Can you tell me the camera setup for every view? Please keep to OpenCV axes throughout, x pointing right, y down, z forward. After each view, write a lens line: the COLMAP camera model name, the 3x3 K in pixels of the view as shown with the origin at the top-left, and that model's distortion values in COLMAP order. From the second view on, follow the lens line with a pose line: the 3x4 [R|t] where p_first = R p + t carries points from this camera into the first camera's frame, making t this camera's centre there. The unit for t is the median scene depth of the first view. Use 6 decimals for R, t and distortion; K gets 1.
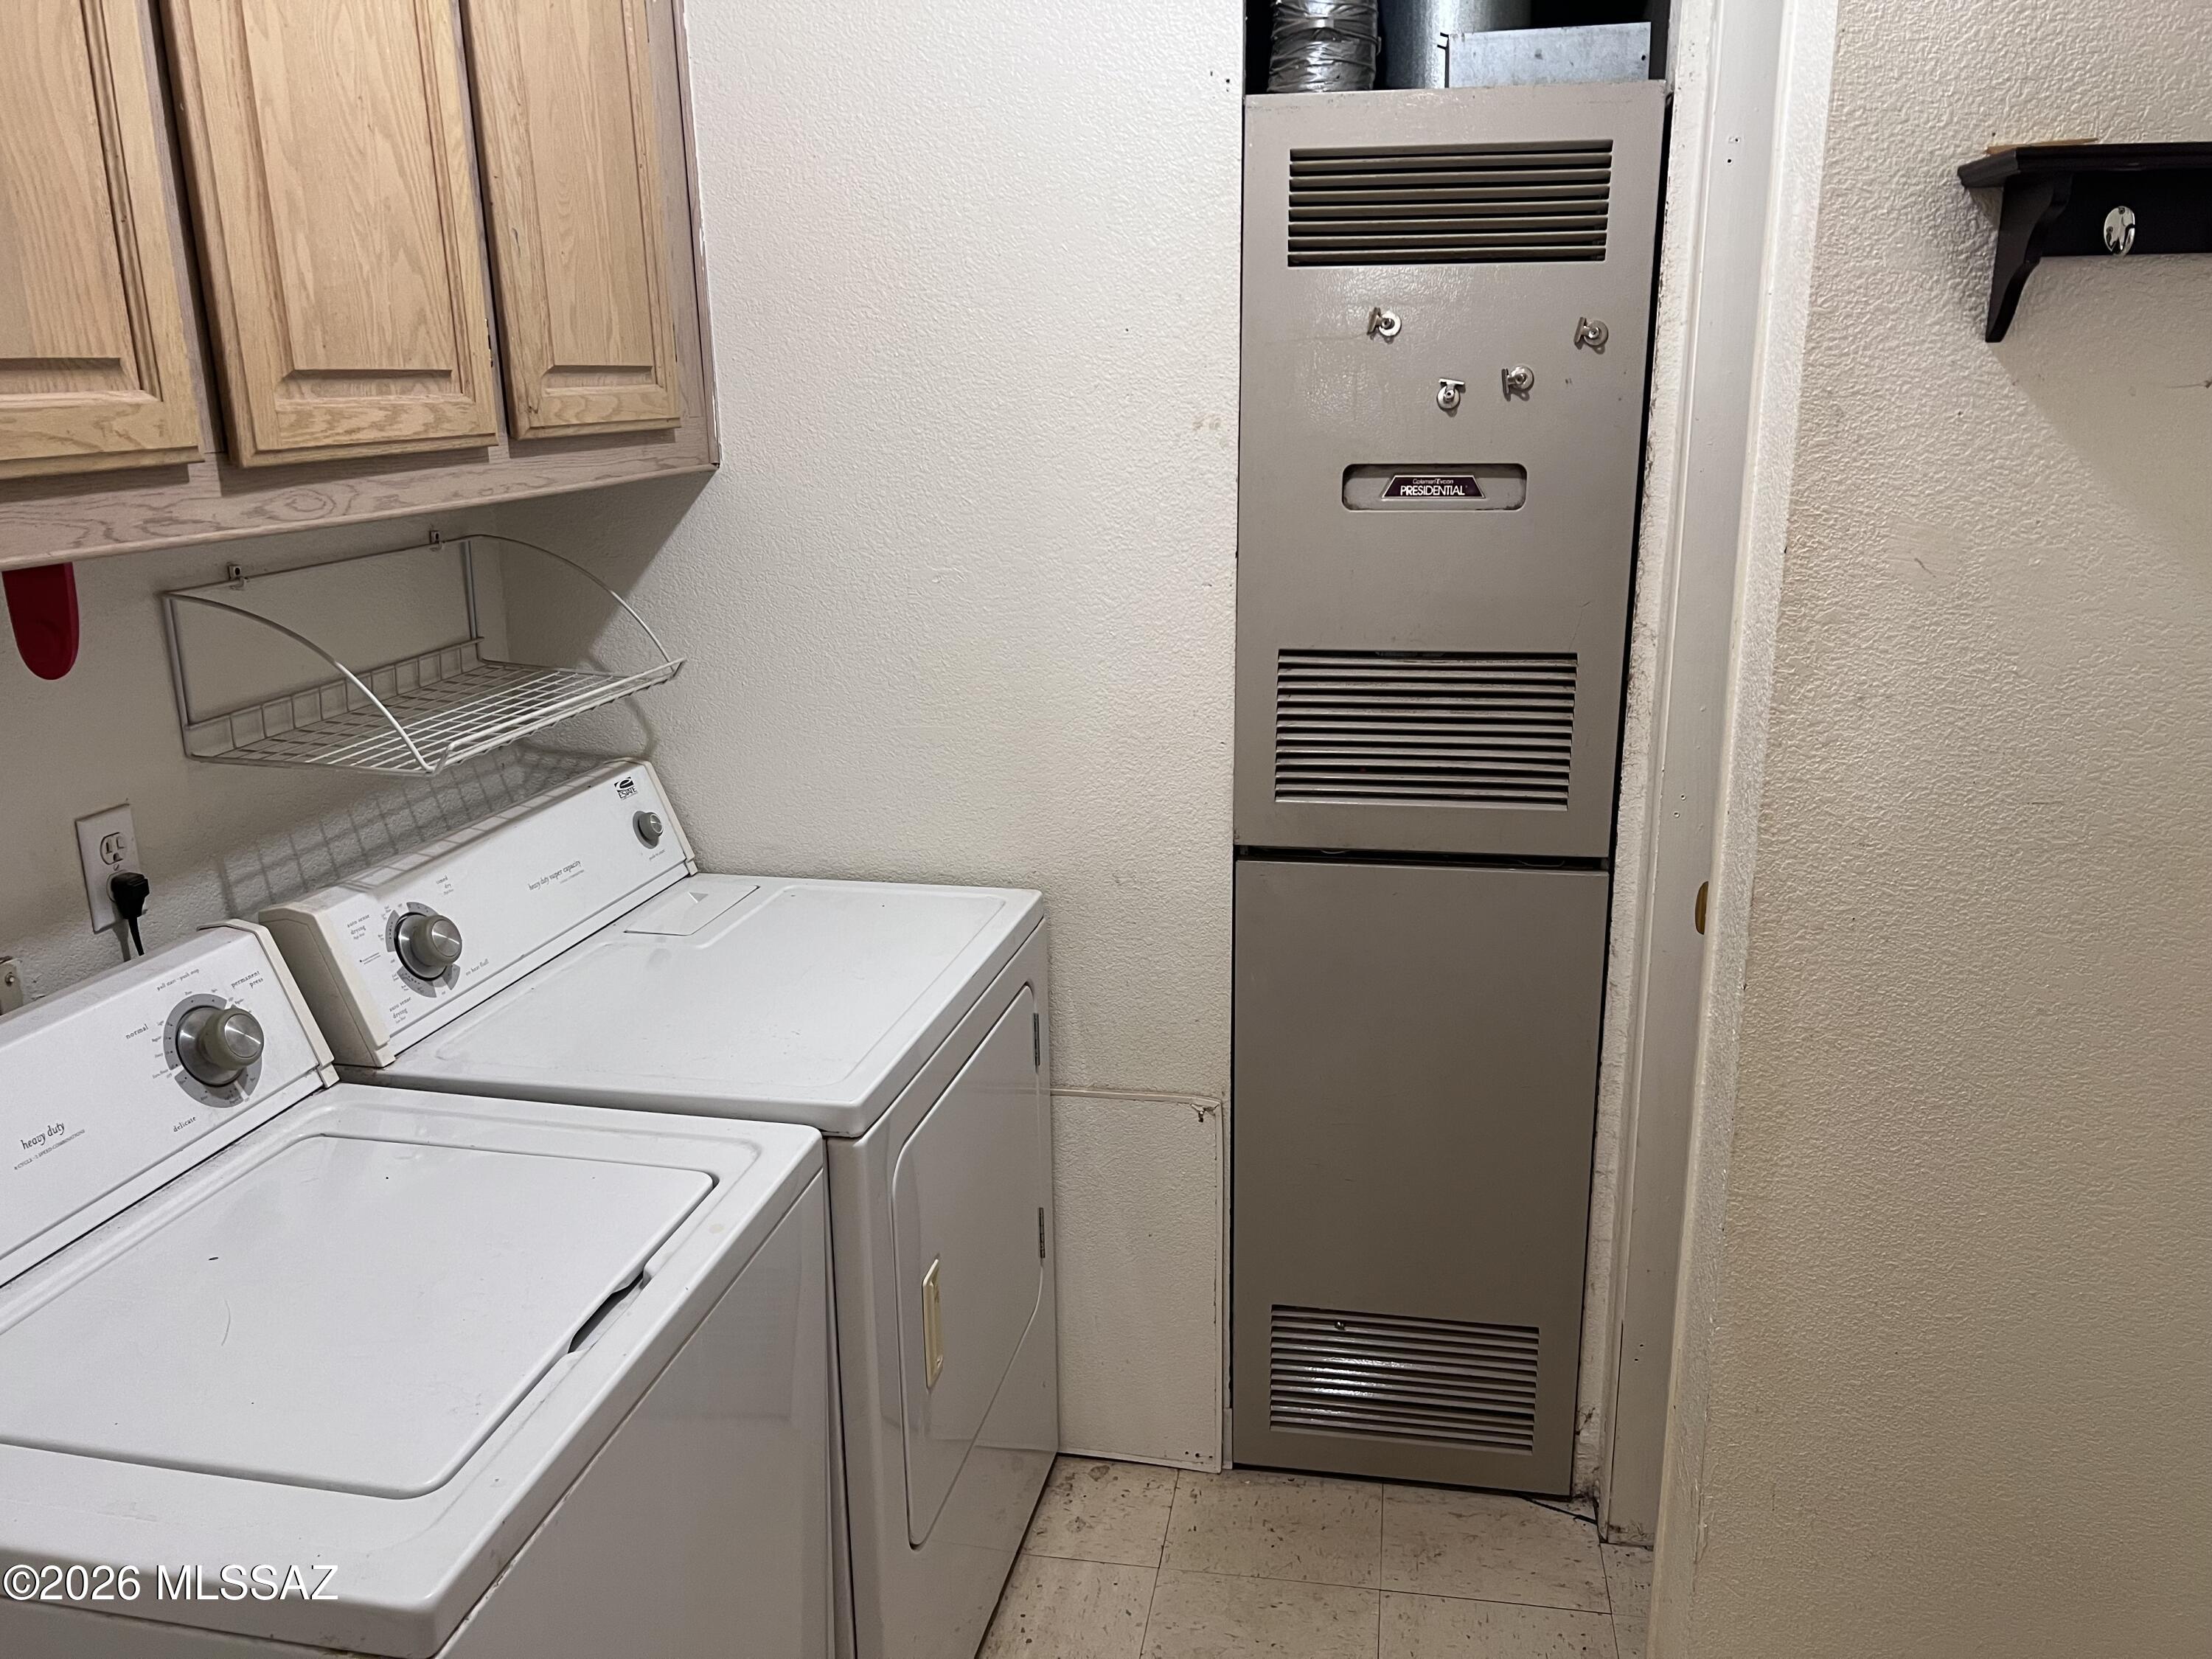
lens RADIAL K [[1637.6, 0, 1124.9], [0, 1637.6, 840.3], [0, 0, 1]] dist [0.007206, -0.008676]
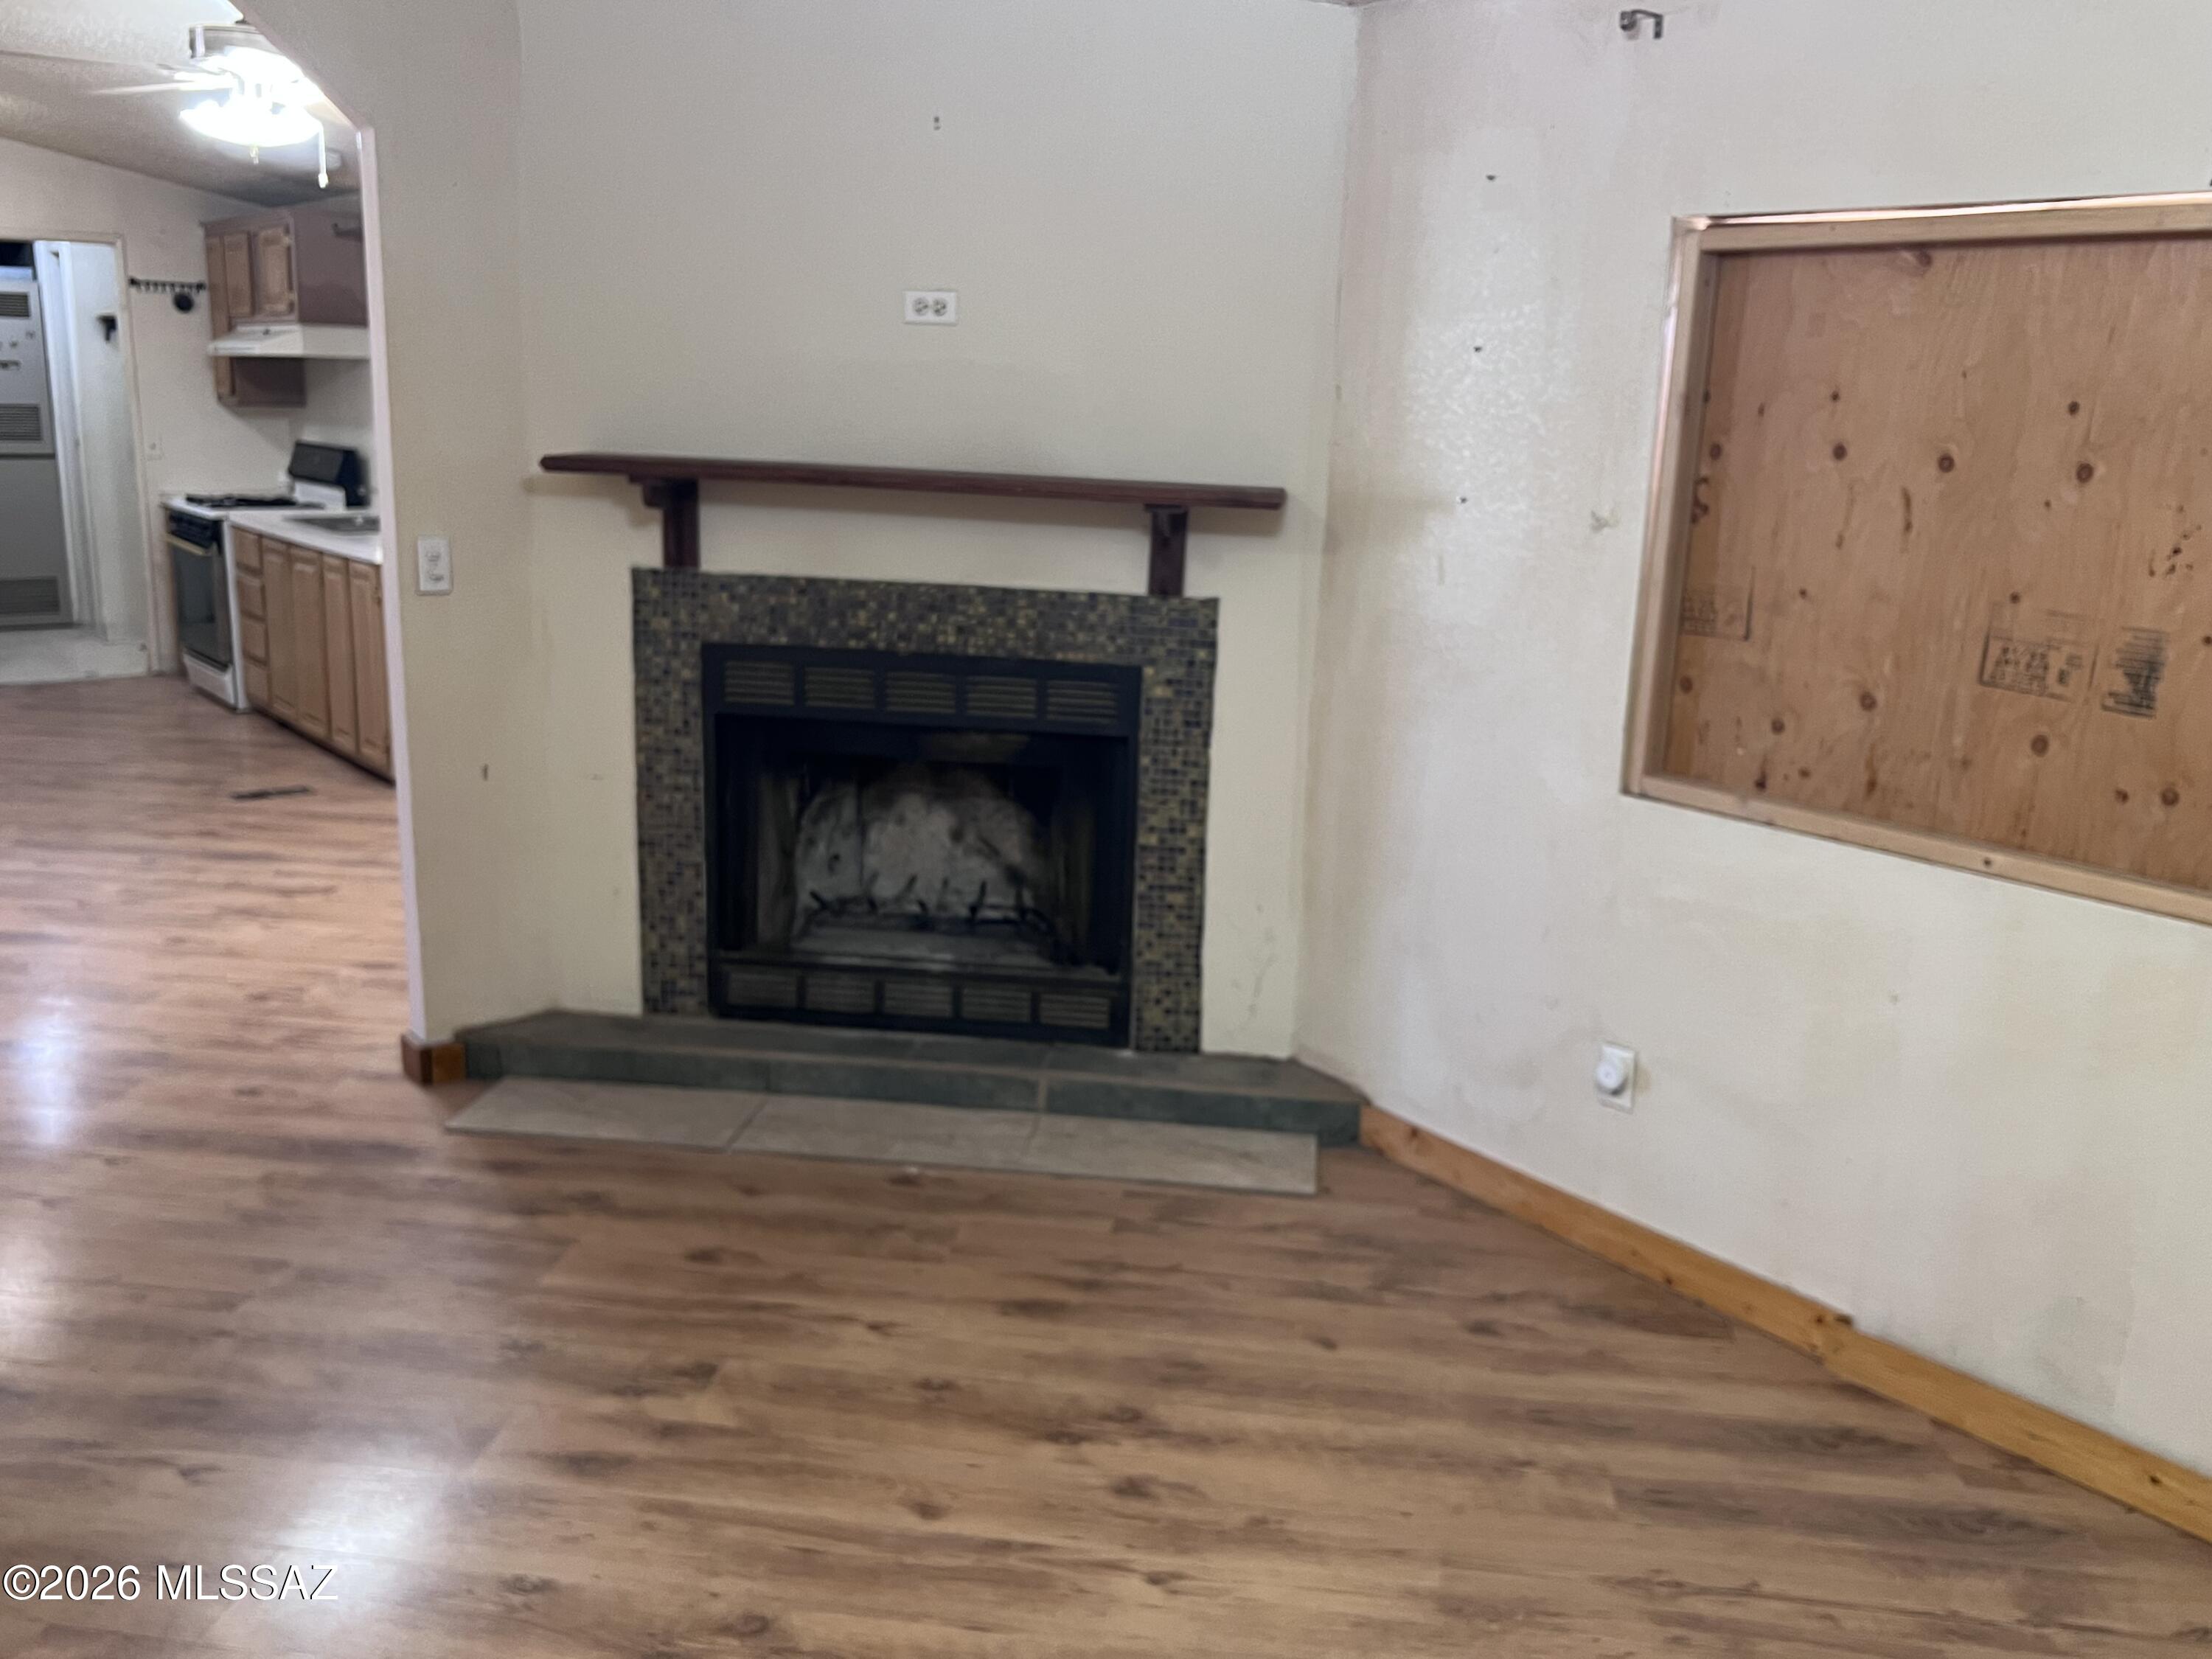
lens RADIAL K [[1871.1, 0, 1106.0], [0, 1871.1, 829.5], [0, 0, 1]] dist [-0.005708, 0.004971]
pose [[0.658889, -0.143898, 0.738349, -1.772636], [0.157512, 0.986166, 0.051634, 1.248880], [-0.735565, 0.082278, 0.672440, -4.564305]]
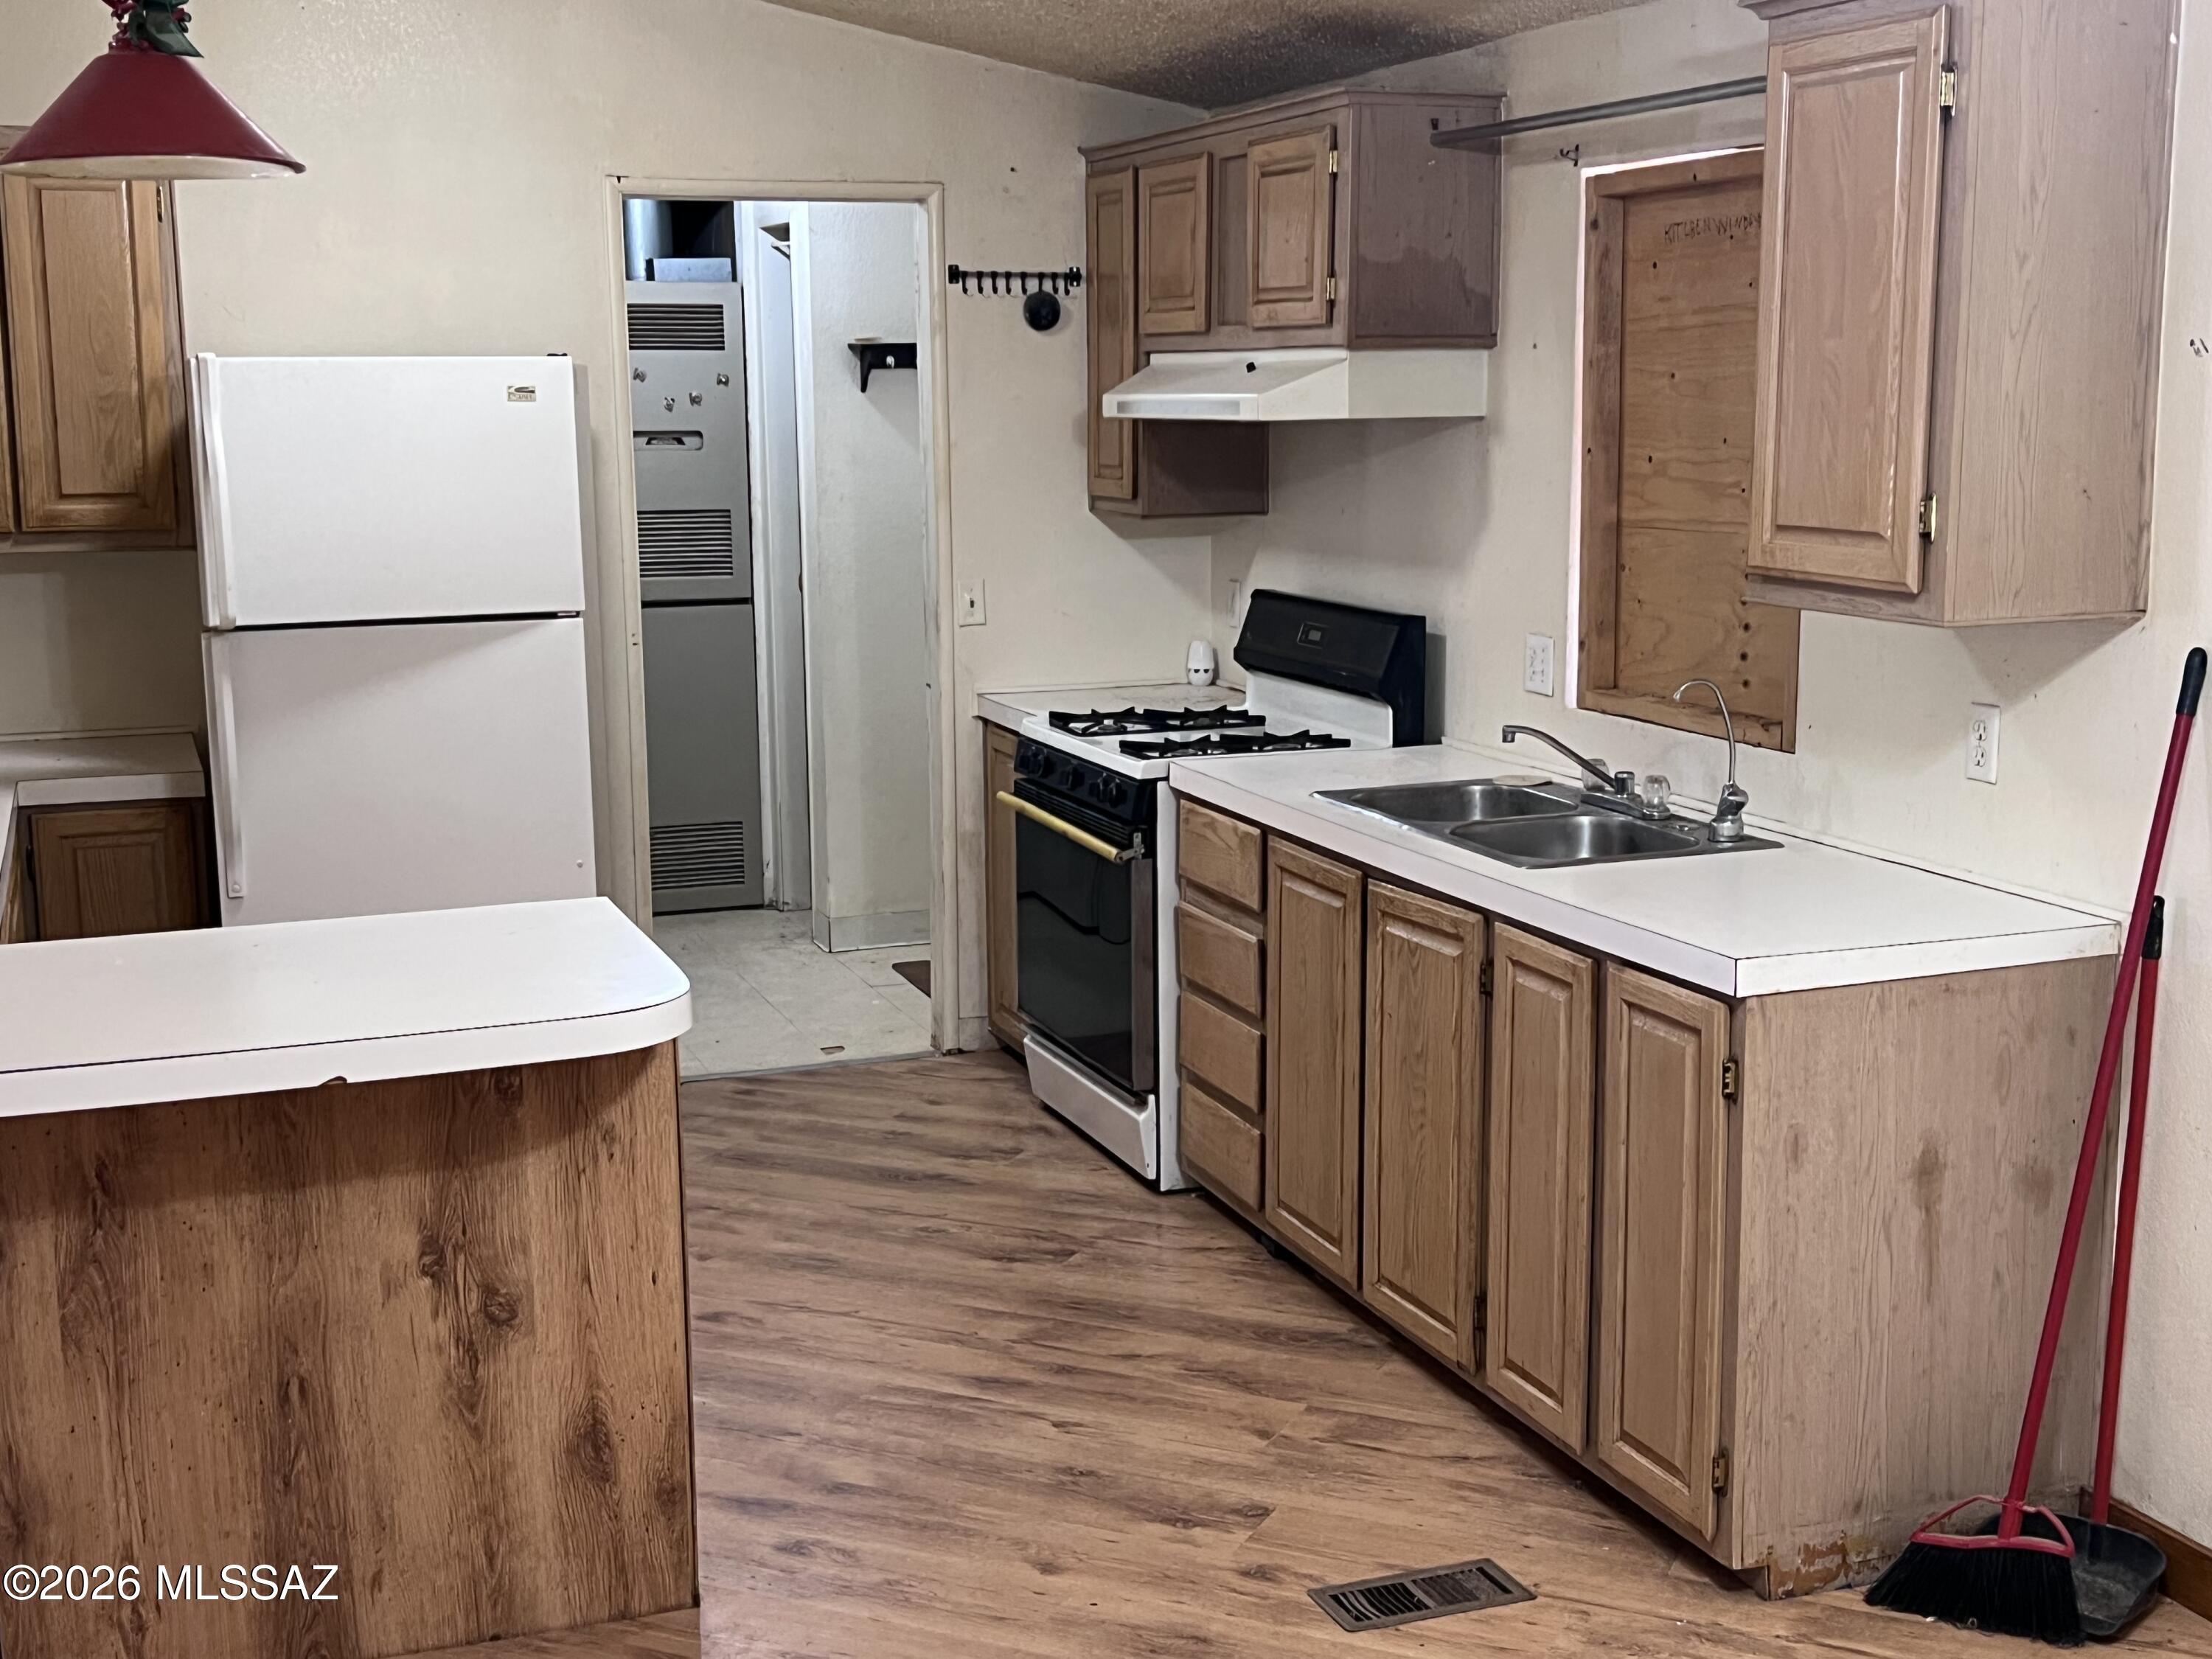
lens RADIAL K [[2728.8, 0, 1106.3], [0, 2728.8, 875.5], [0, 0, 1]] dist [0.168926, -0.507516]
pose [[0.862347, -0.088076, 0.498598, -1.346154], [0.129624, 0.990339, -0.049249, 0.710972], [-0.489444, 0.107100, 0.865433, -2.786708]]
